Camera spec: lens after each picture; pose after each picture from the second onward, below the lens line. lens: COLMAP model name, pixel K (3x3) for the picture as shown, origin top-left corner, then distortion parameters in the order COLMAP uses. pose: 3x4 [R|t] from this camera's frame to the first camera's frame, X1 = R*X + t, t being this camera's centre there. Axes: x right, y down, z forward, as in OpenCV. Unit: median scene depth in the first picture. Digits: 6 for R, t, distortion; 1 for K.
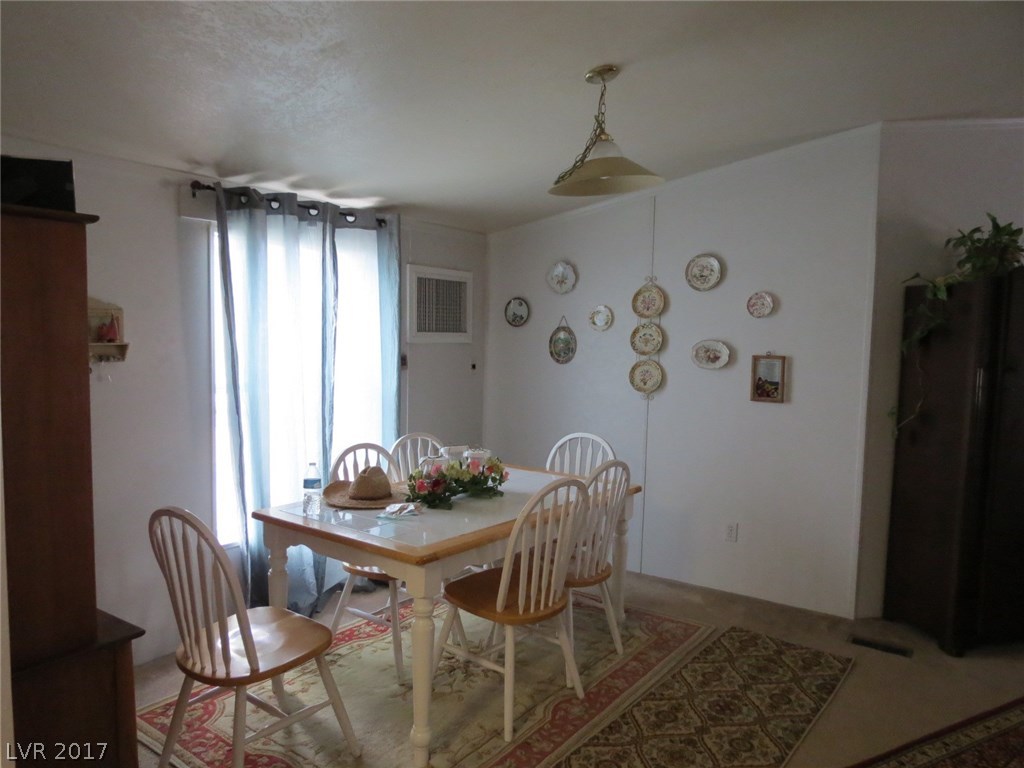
lens RADIAL K [[730.0, 0, 515.3], [0, 730.0, 385.0], [0, 0, 1]] dist [-0.039172, 0.032029]
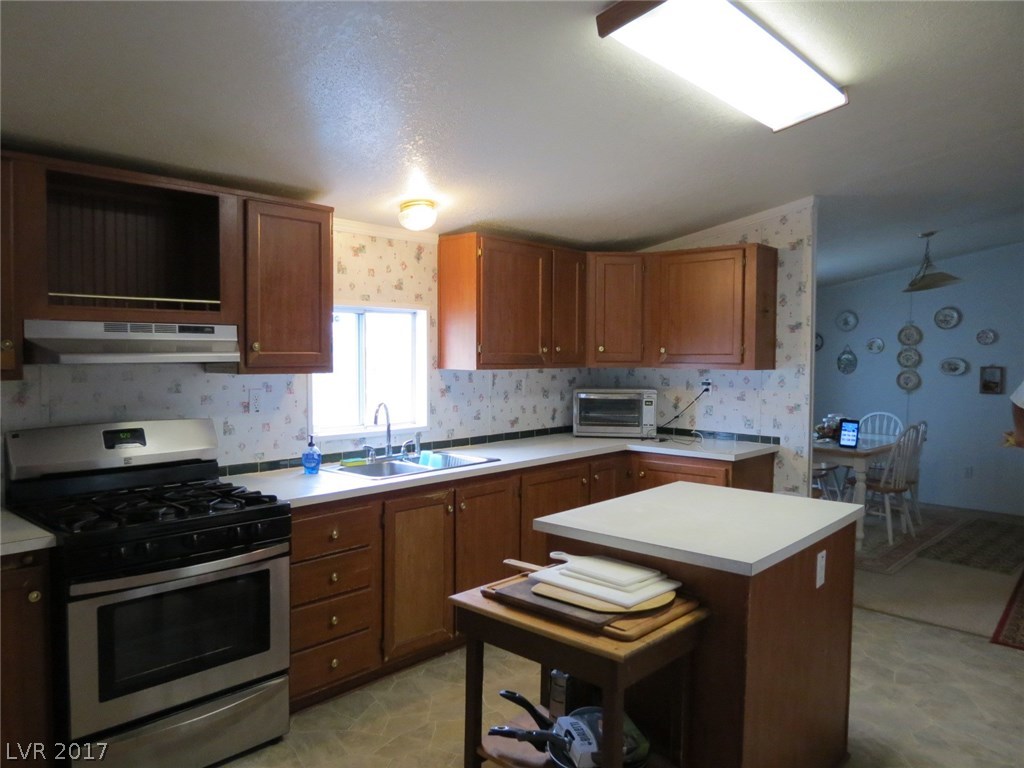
lens RADIAL K [[730.0, 0, 509.8], [0, 730.0, 384.3], [0, 0, 1]] dist [-0.039172, 0.032029]
pose [[0.989201, -0.007838, -0.146353, -0.503087], [0.003395, 0.999527, -0.030582, 0.046912], [0.146523, 0.029755, 0.988760, -0.808461]]
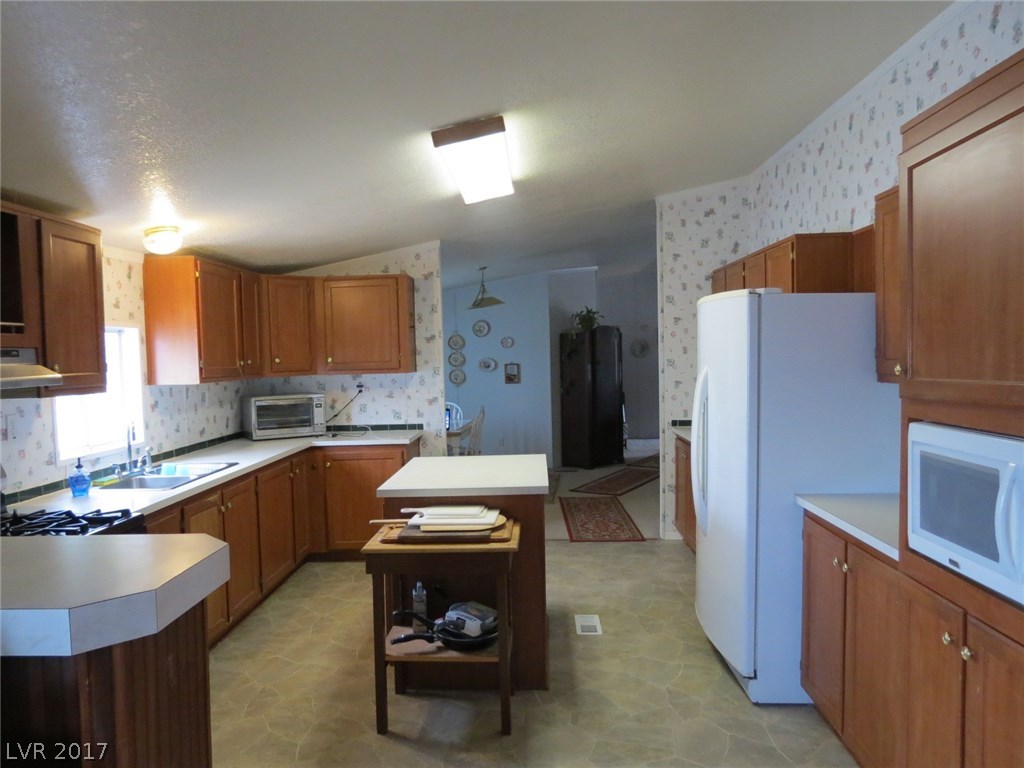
lens RADIAL K [[730.0, 0, 508.4], [0, 730.0, 385.5], [0, 0, 1]] dist [-0.039172, 0.032029]
pose [[0.851999, -0.065924, 0.519376, -0.856357], [0.081465, 0.996651, -0.007133, 0.043777], [-0.517167, 0.048388, 0.854516, -0.970838]]
